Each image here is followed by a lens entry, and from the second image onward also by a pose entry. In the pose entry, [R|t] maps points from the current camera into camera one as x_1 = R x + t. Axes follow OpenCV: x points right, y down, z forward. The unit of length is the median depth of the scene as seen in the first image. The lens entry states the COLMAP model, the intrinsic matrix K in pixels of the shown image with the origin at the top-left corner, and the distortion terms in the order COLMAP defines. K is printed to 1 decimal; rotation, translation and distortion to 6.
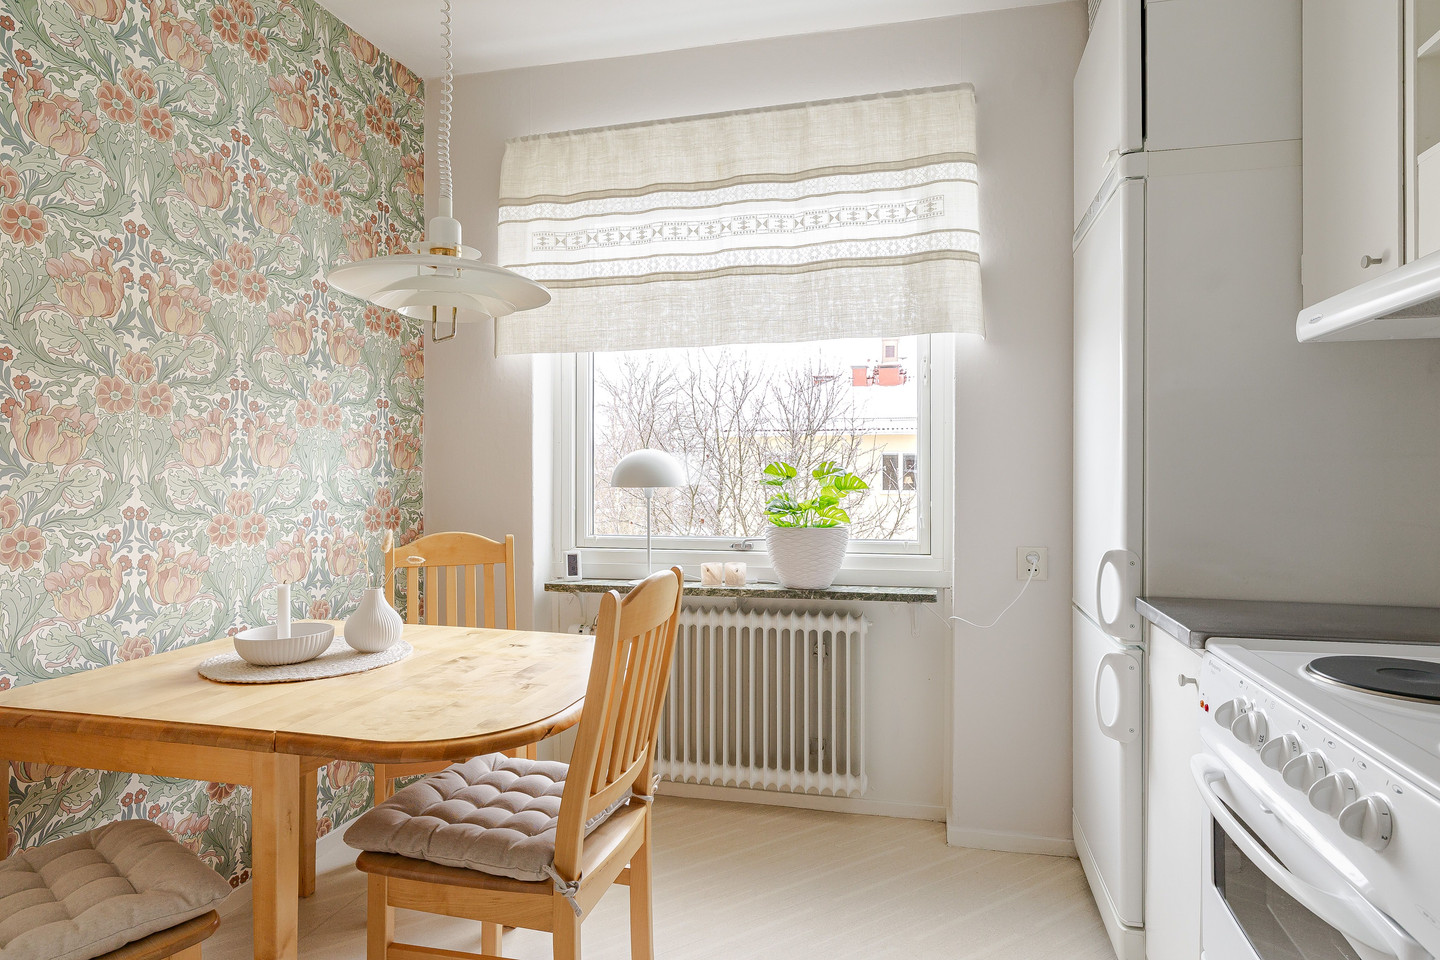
lens RADIAL K [[845.1, 0, 732.5], [0, 845.1, 477.3], [0, 0, 1]] dist [-0.012837, 0.001161]
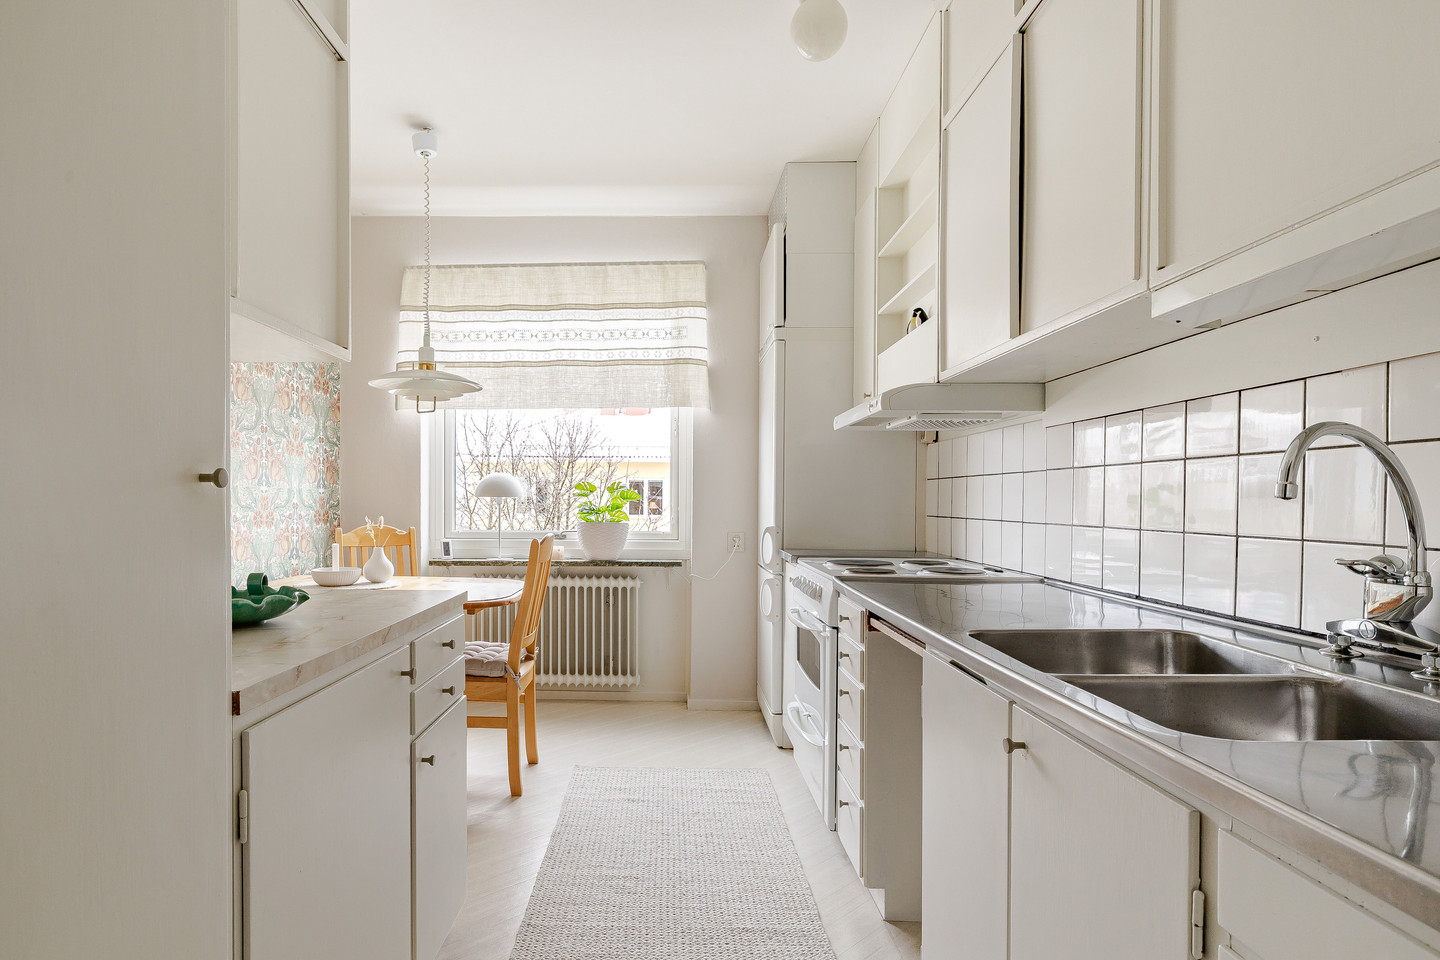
lens RADIAL K [[845.1, 0, 723.3], [0, 845.1, 488.9], [0, 0, 1]] dist [-0.012837, 0.001161]
pose [[0.958694, 0.007951, 0.284328, -0.156821], [-0.003019, 0.999837, -0.017778, 0.024141], [-0.284423, 0.016185, 0.958562, -0.630465]]
